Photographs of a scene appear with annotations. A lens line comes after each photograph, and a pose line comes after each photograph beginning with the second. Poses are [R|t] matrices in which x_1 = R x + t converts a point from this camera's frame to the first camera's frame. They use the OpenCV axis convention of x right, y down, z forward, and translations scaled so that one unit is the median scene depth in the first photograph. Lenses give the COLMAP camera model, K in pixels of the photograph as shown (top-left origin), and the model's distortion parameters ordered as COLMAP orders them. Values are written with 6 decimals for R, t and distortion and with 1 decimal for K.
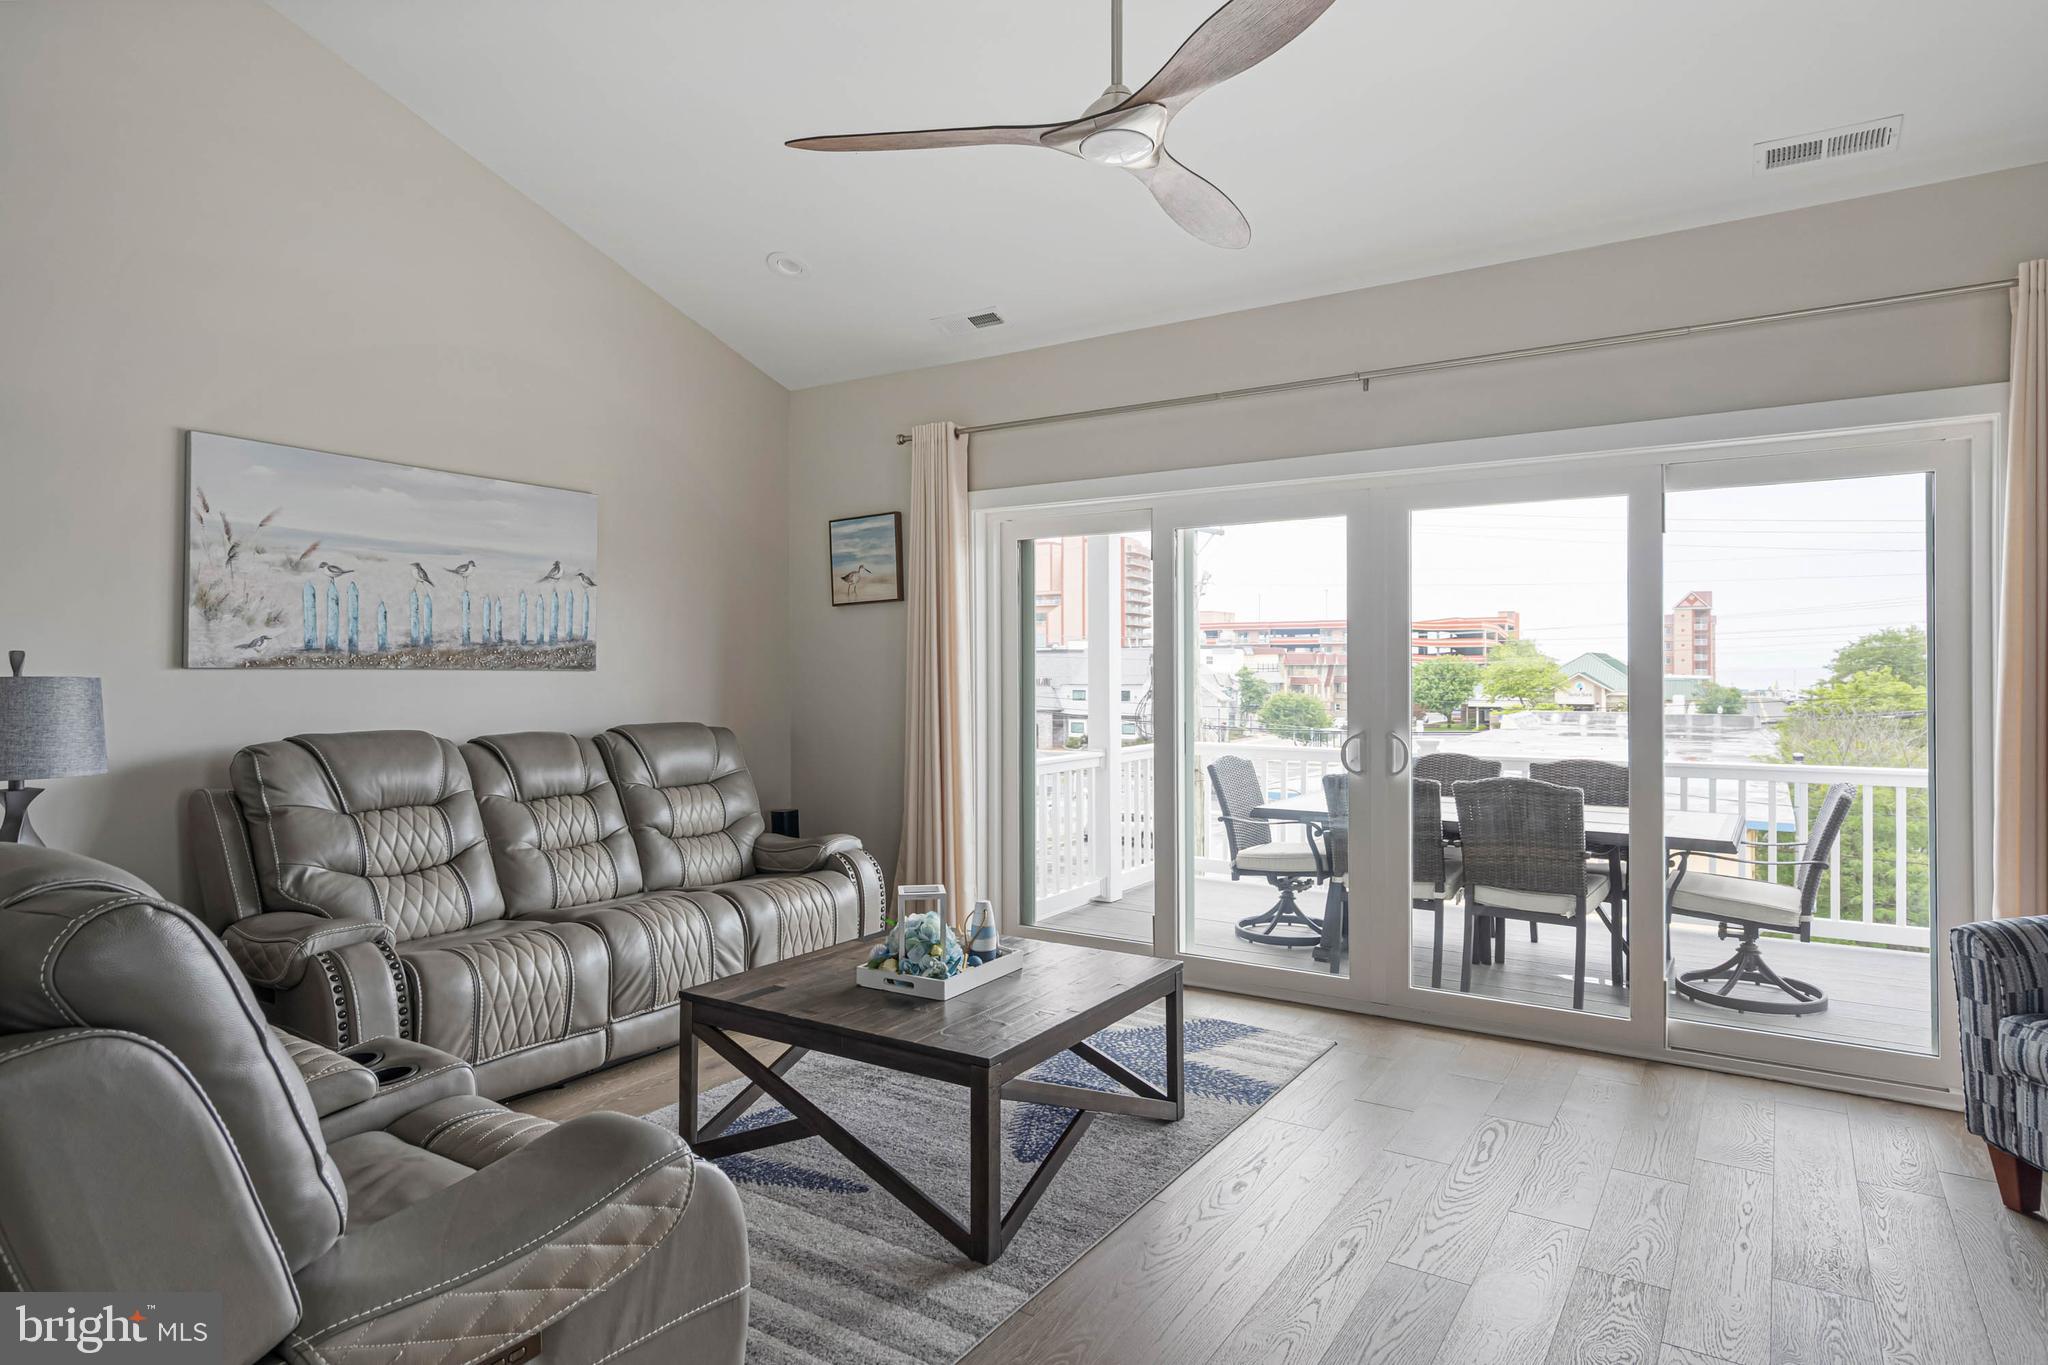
lens RADIAL K [[1133.8, 0, 1044.6], [0, 1133.8, 662.7], [0, 0, 1]] dist [0.005970, -0.003167]
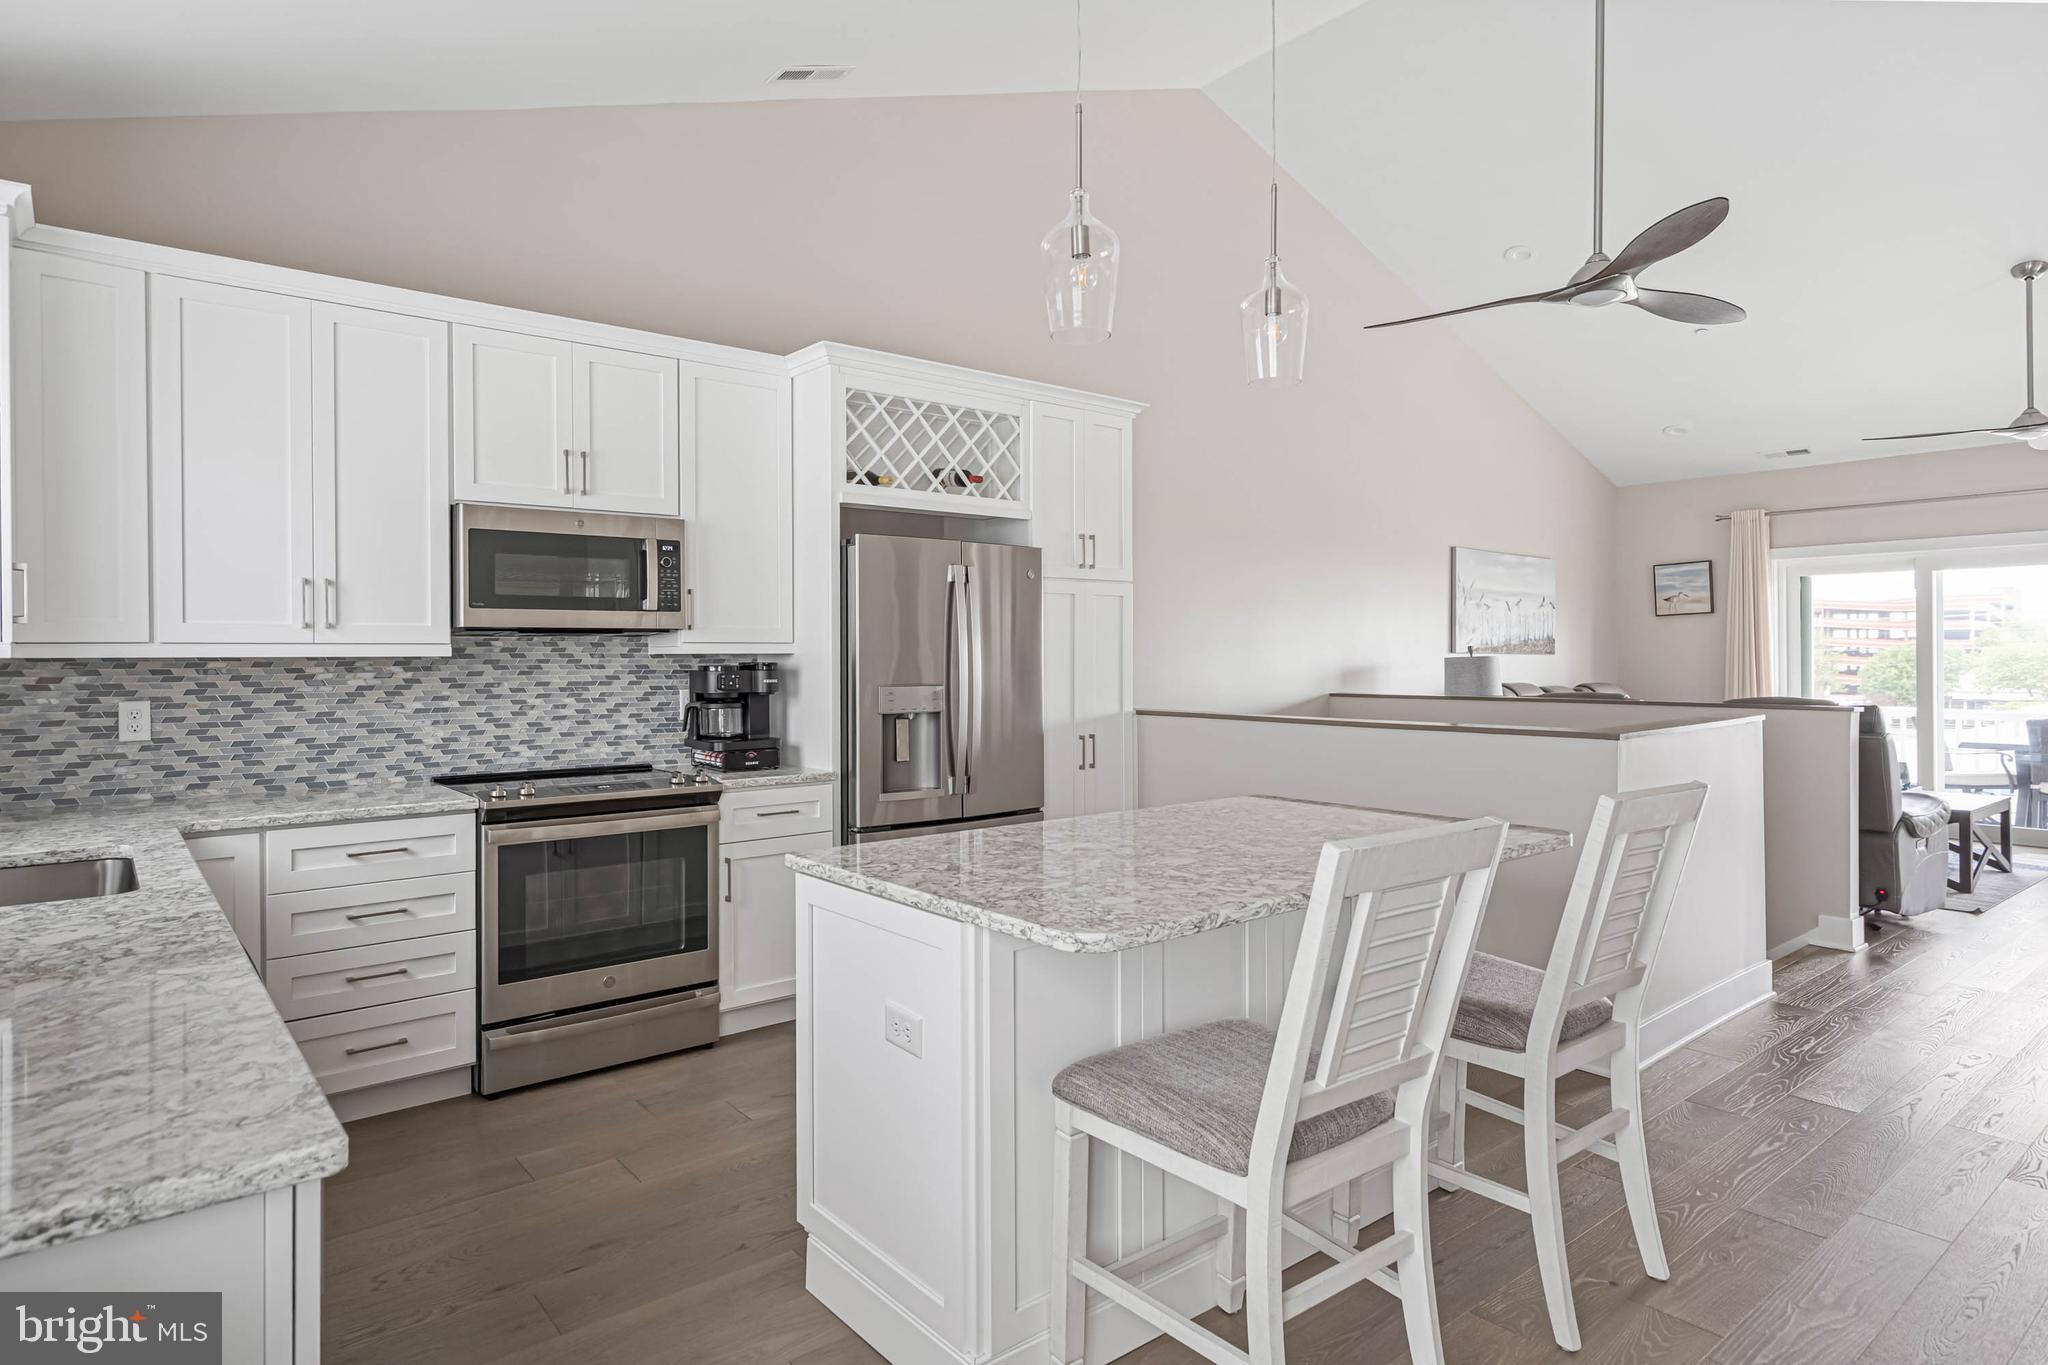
lens RADIAL K [[1133.8, 0, 994.5], [0, 1133.8, 651.5], [0, 0, 1]] dist [0.005970, -0.003167]
pose [[0.945842, -0.002699, -0.324617, -0.698855], [0.002977, 0.999996, 0.000358, -0.000866], [0.324614, -0.001305, 0.945846, -1.125466]]
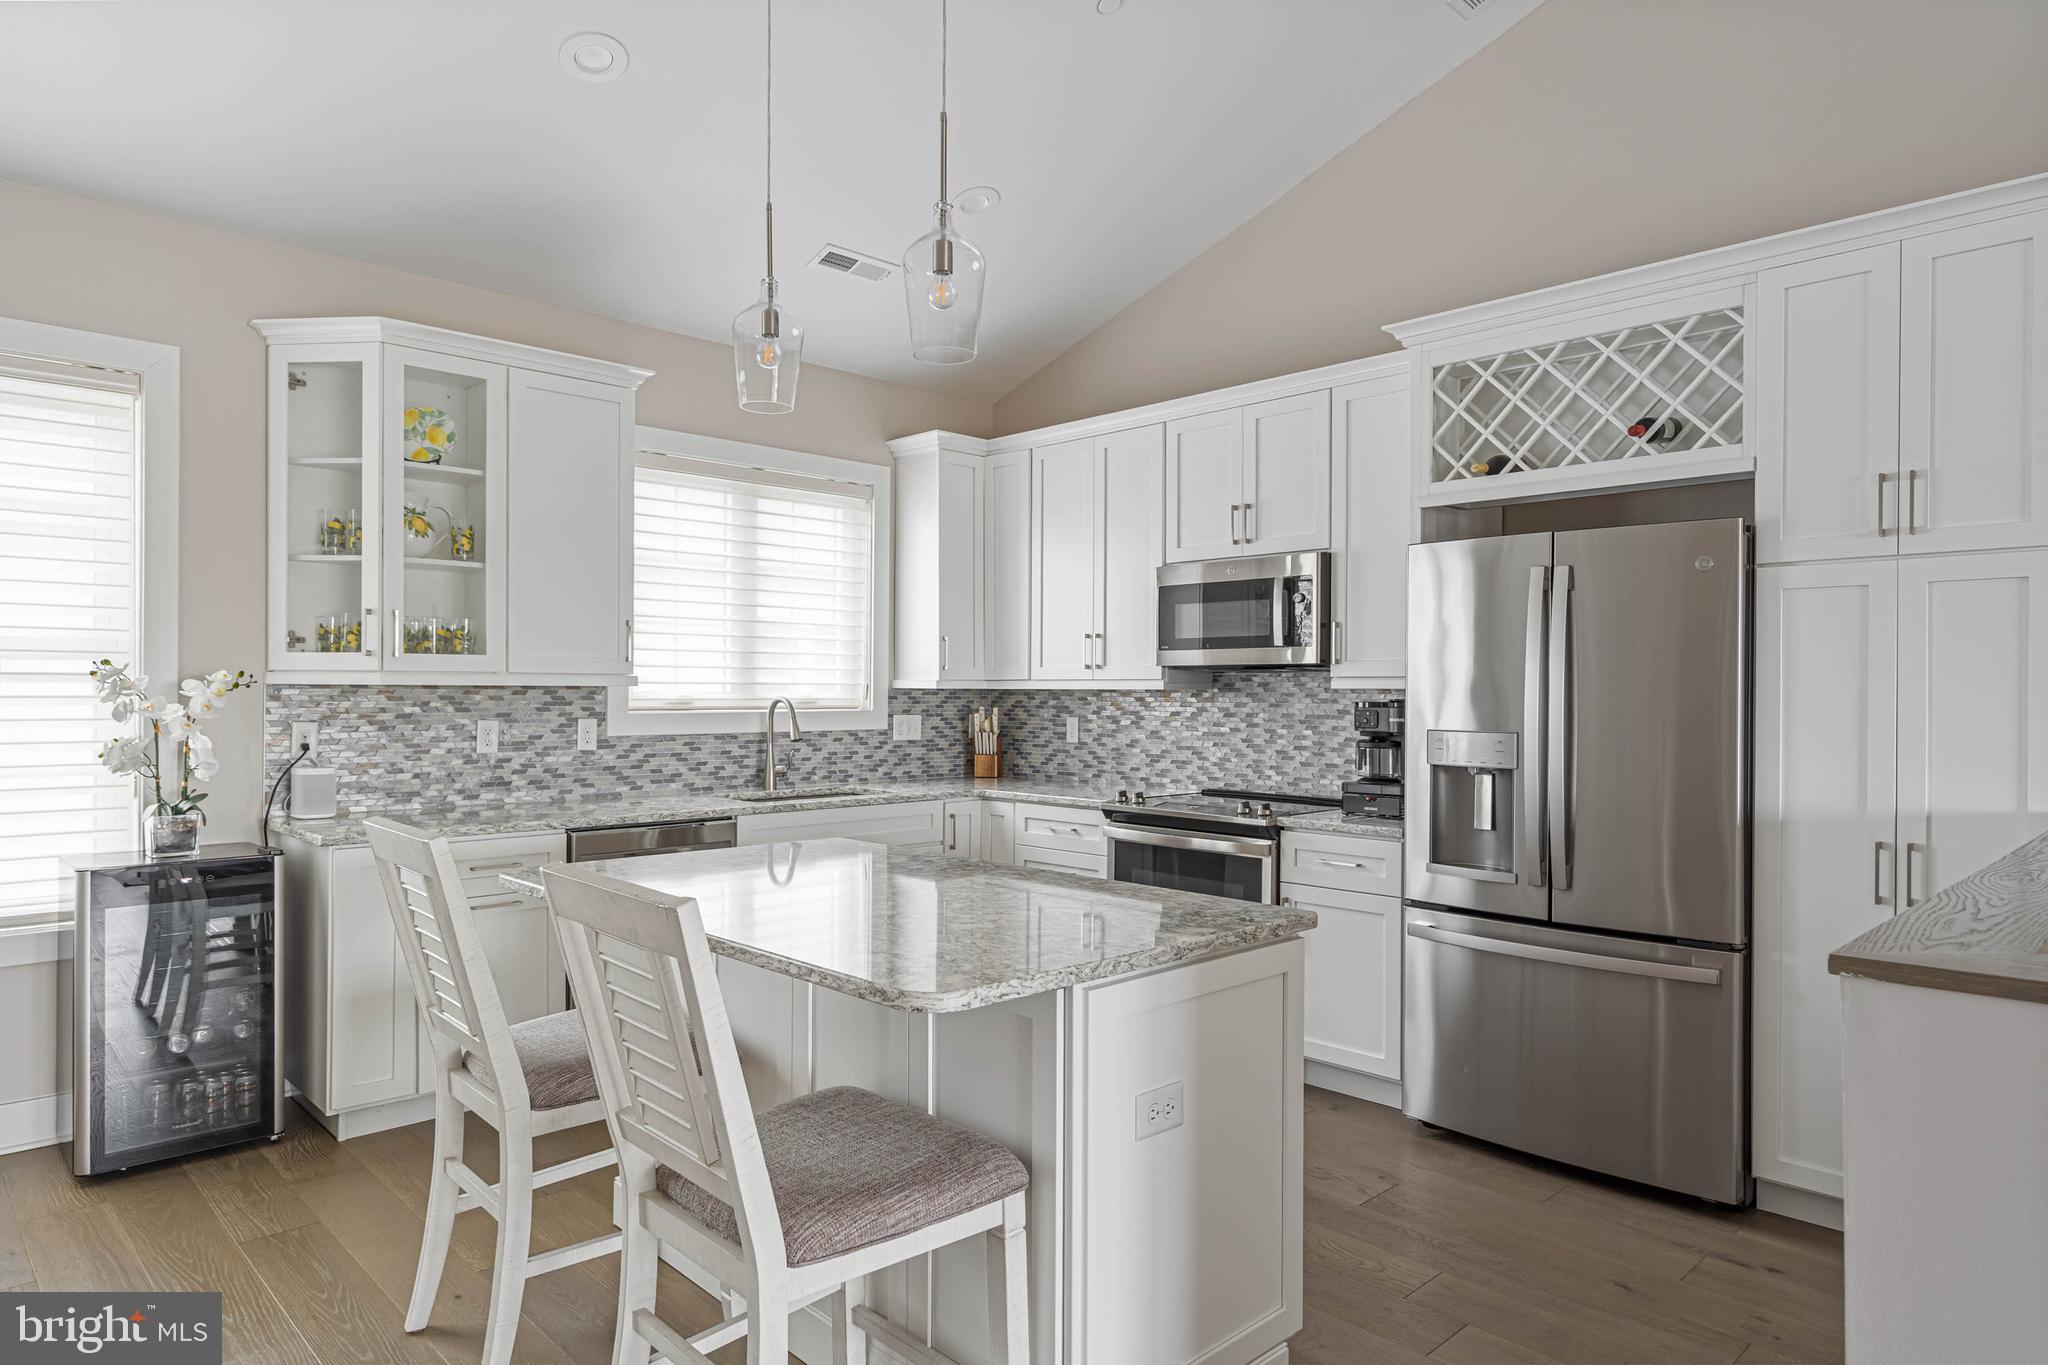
lens RADIAL K [[1211.5, 0, 1027.8], [0, 1211.5, 690.4], [0, 0, 1]] dist [-0.003530, 0.006931]
pose [[-0.227767, 0.001968, -0.973714, -0.246452], [-0.001687, 0.999996, 0.002415, 0.000070], [0.973714, 0.002193, -0.227763, -0.348376]]
